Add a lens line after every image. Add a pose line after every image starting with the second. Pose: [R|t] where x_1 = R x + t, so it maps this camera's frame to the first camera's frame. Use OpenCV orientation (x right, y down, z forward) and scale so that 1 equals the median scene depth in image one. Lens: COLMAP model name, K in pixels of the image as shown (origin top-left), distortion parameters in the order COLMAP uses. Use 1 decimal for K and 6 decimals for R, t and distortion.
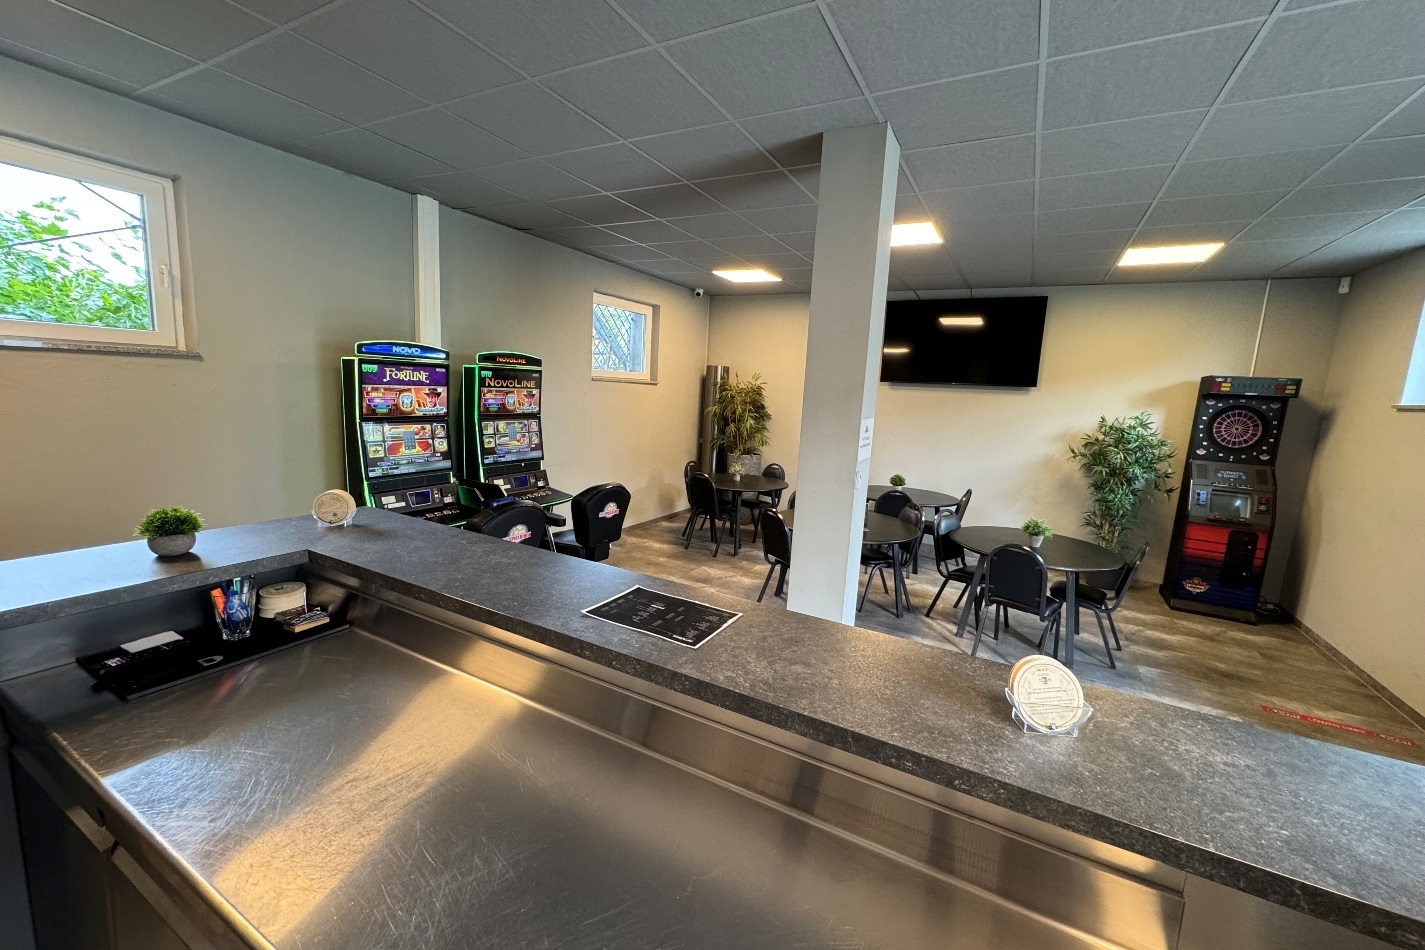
lens RADIAL K [[568.3, 0, 715.6], [0, 568.3, 470.1], [0, 0, 1]] dist [-0.000102, 0.000171]
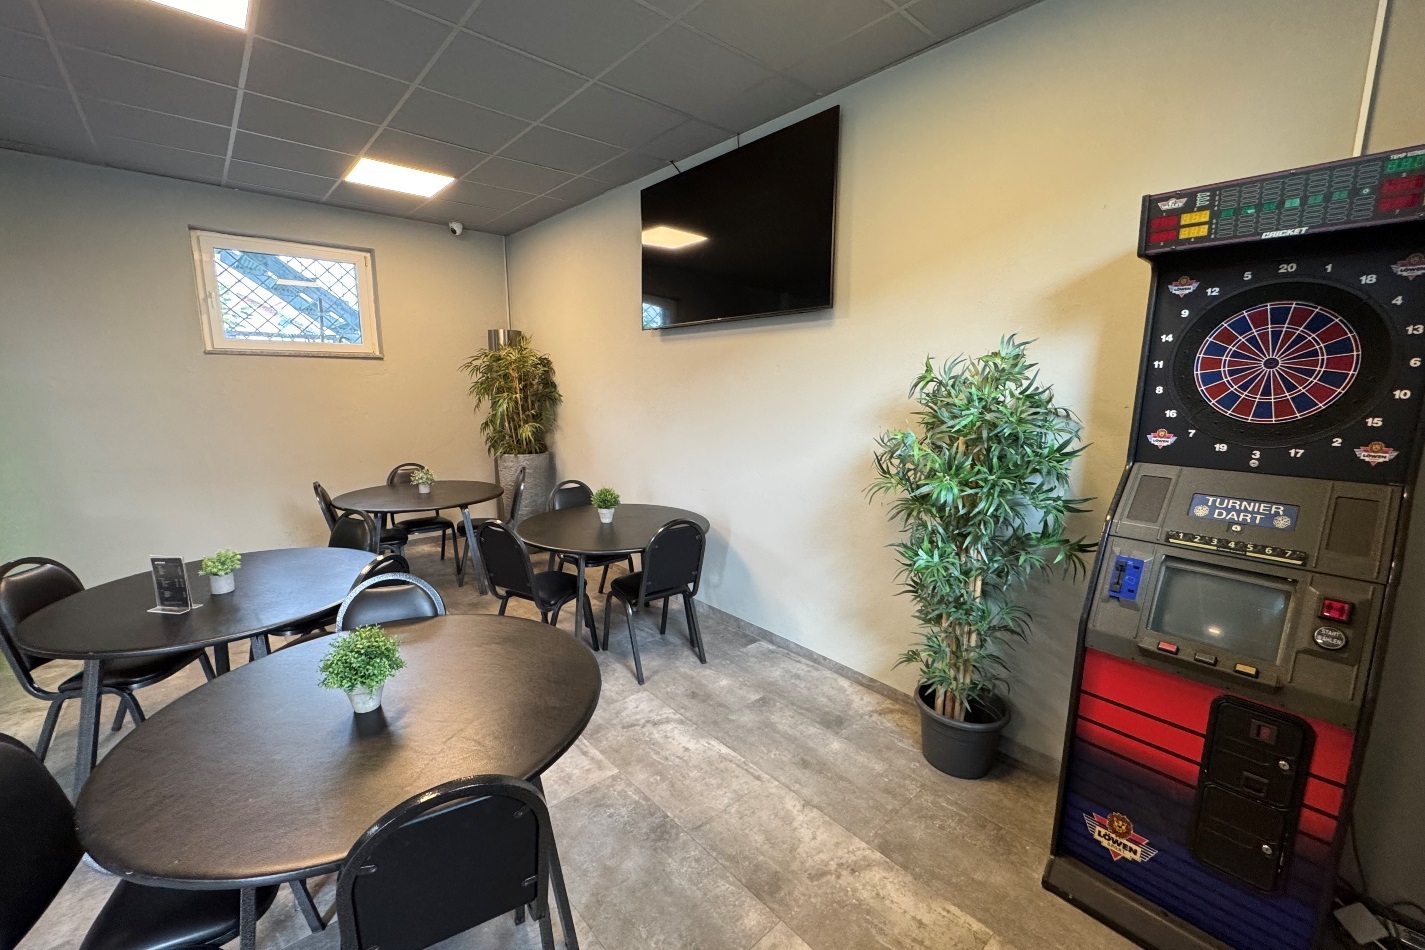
lens RADIAL K [[568.3, 0, 715.6], [0, 568.3, 470.1], [0, 0, 1]] dist [-0.000102, 0.000171]
pose [[0.942331, 0.003454, -0.334664, 0.734737], [-0.002598, 0.999992, 0.003005, -0.014370], [0.334671, -0.001962, 0.942333, 0.606561]]
